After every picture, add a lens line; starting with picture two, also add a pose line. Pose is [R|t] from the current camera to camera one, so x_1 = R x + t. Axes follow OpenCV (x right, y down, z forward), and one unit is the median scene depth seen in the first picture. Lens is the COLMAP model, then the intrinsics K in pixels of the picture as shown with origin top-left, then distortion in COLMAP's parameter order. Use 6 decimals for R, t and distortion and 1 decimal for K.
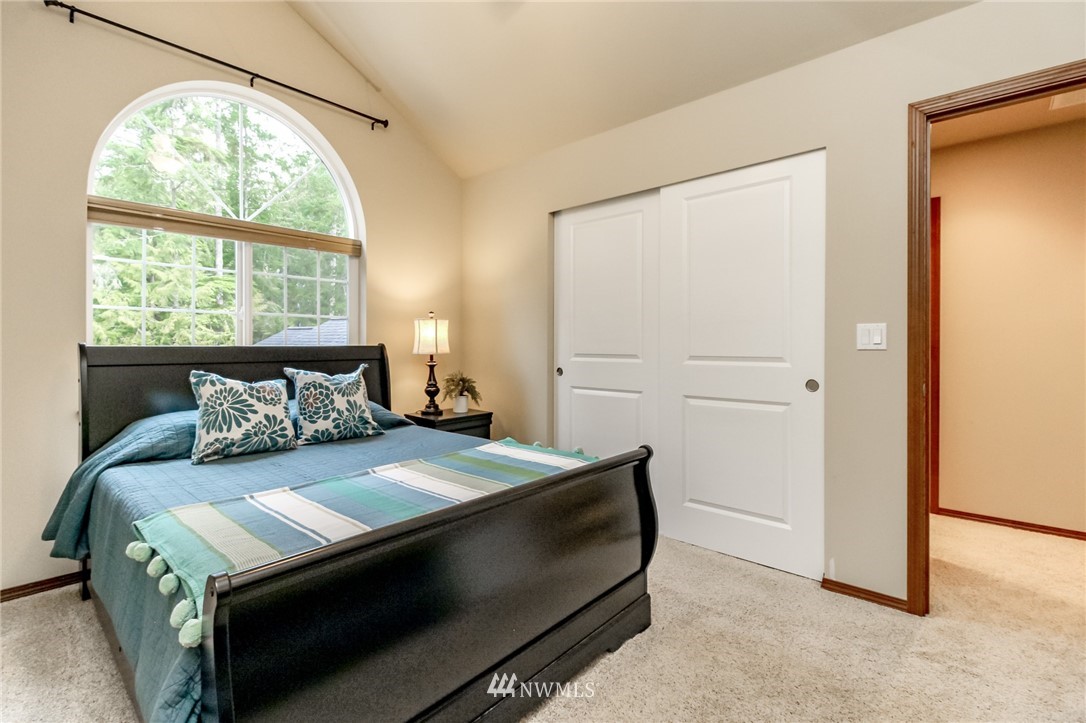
lens RADIAL K [[496.4, 0, 541.7], [0, 496.4, 354.0], [0, 0, 1]] dist [0.003601, -0.004322]
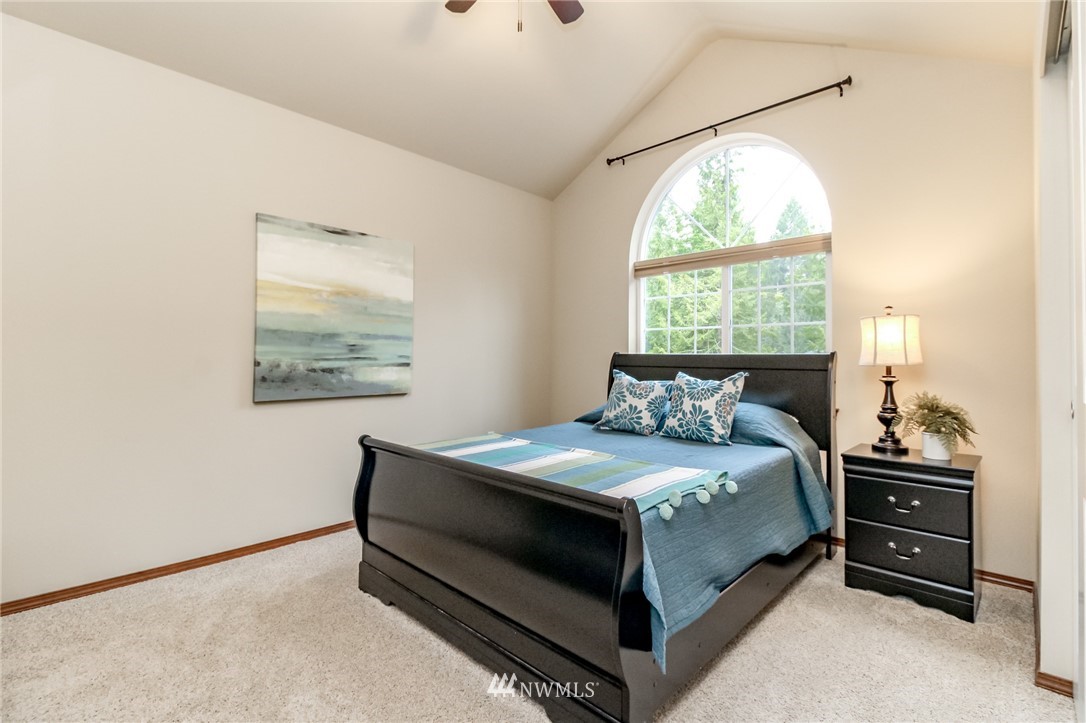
lens RADIAL K [[496.4, 0, 541.6], [0, 496.4, 356.6], [0, 0, 1]] dist [0.003601, -0.004322]
pose [[-0.052583, -0.002005, -0.998615, 0.682826], [-0.024901, 0.999690, -0.000696, 0.000311], [0.998306, 0.024830, -0.052617, 0.720632]]
